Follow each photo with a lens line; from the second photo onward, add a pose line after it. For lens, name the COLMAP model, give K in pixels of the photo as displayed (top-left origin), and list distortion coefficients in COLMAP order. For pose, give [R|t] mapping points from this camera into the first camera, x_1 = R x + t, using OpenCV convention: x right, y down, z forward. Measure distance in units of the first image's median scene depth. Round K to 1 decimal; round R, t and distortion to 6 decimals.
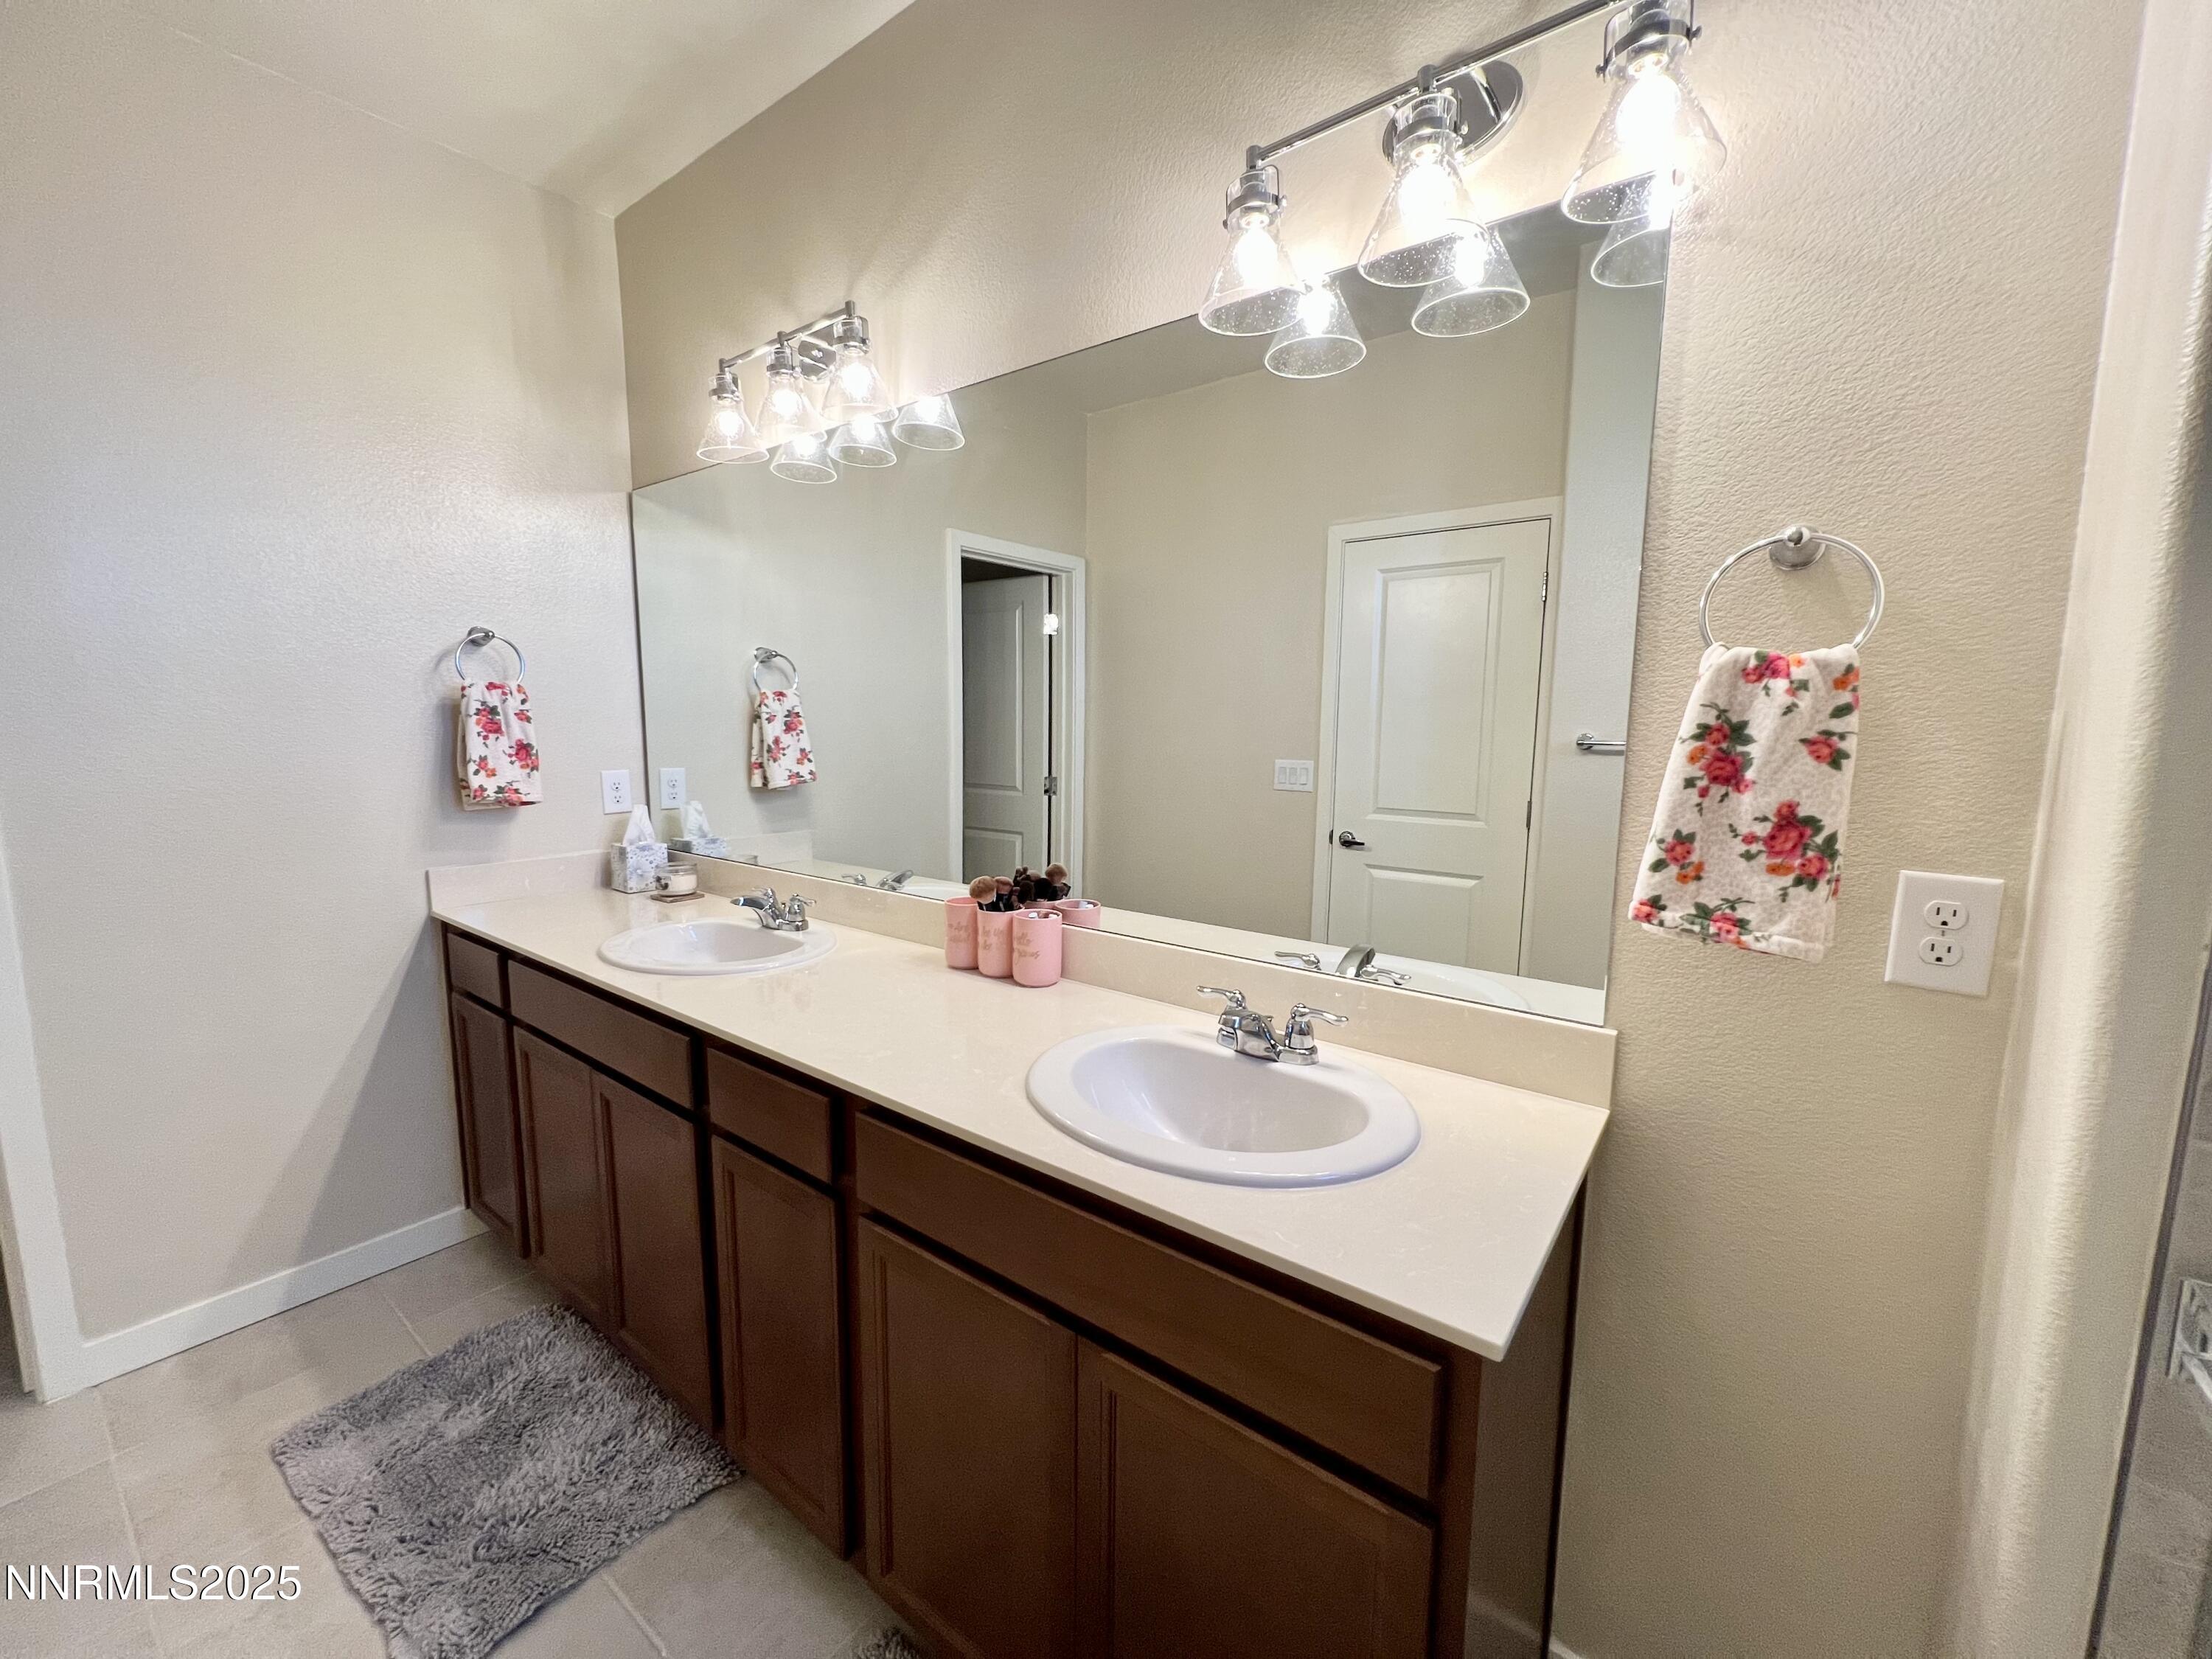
lens RADIAL K [[885.9, 0, 1101.2], [0, 885.9, 833.2], [0, 0, 1]] dist [-0.001152, -0.000023]
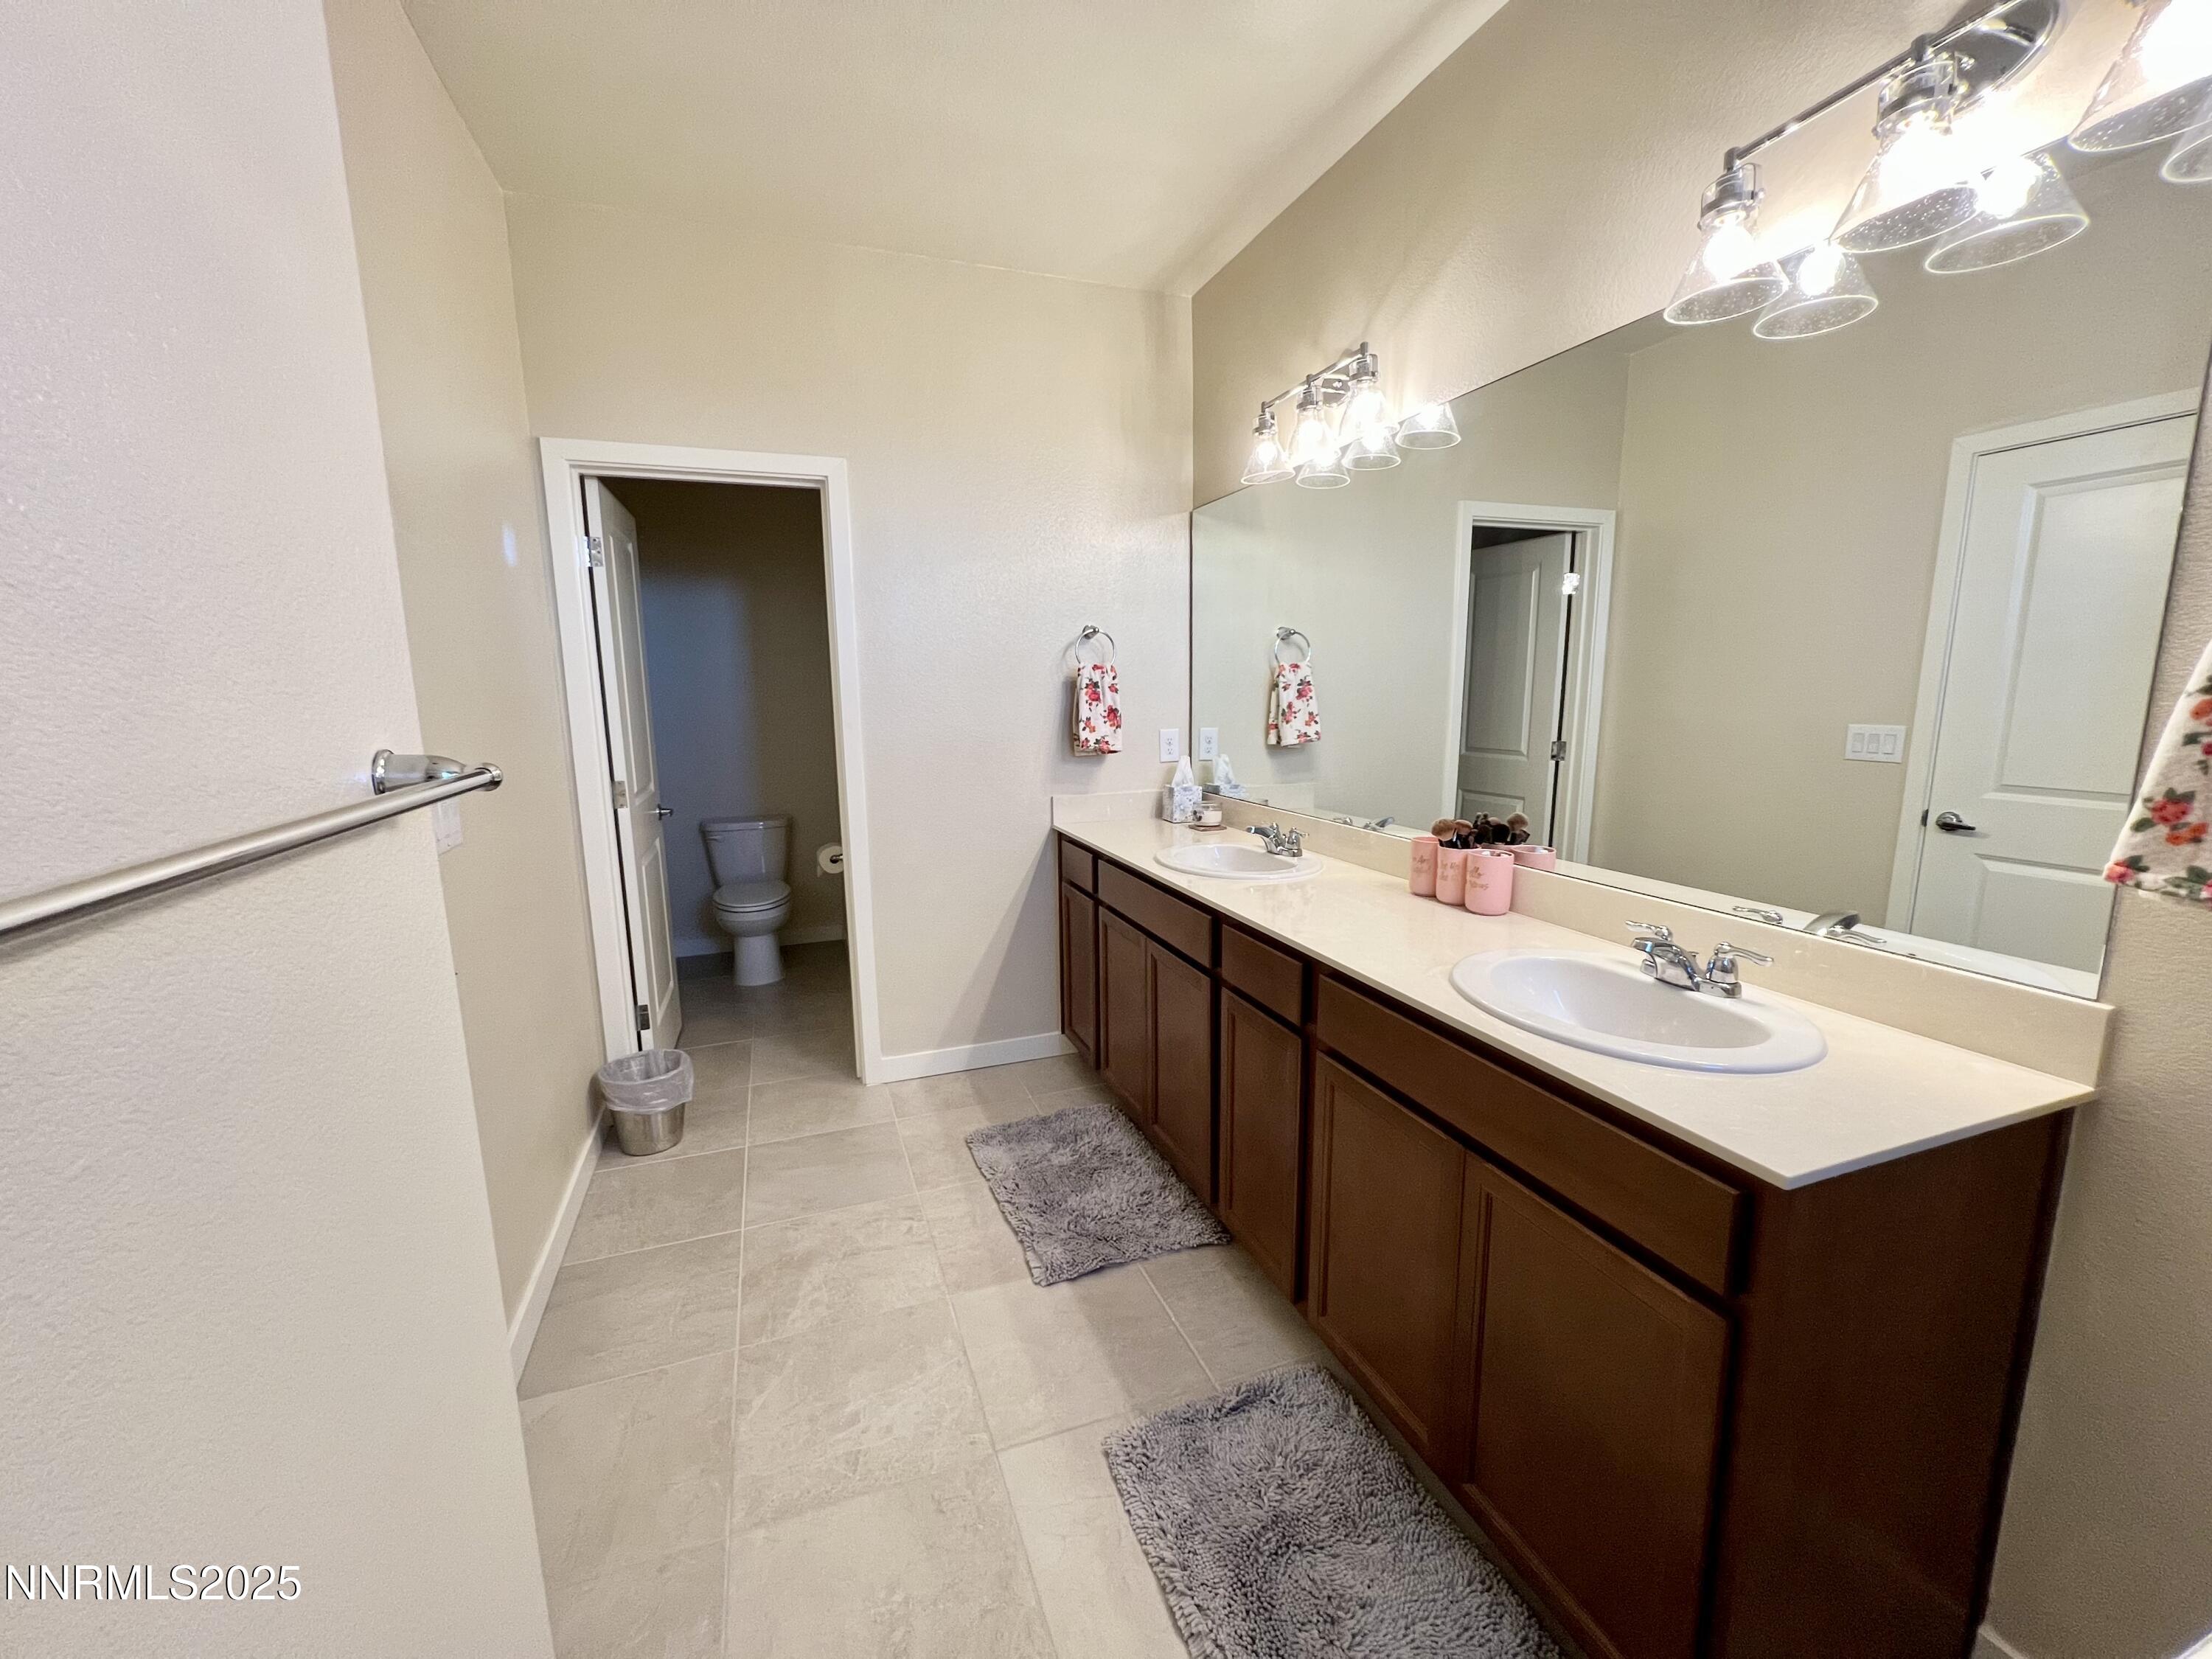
lens RADIAL K [[885.9, 0, 1101.2], [0, 885.9, 833.2], [0, 0, 1]] dist [-0.001152, -0.000023]
pose [[0.843640, 0.069782, -0.532354, 0.099130], [-0.050037, 0.997421, 0.051448, 0.027585], [0.534572, -0.016766, 0.844957, -0.219040]]
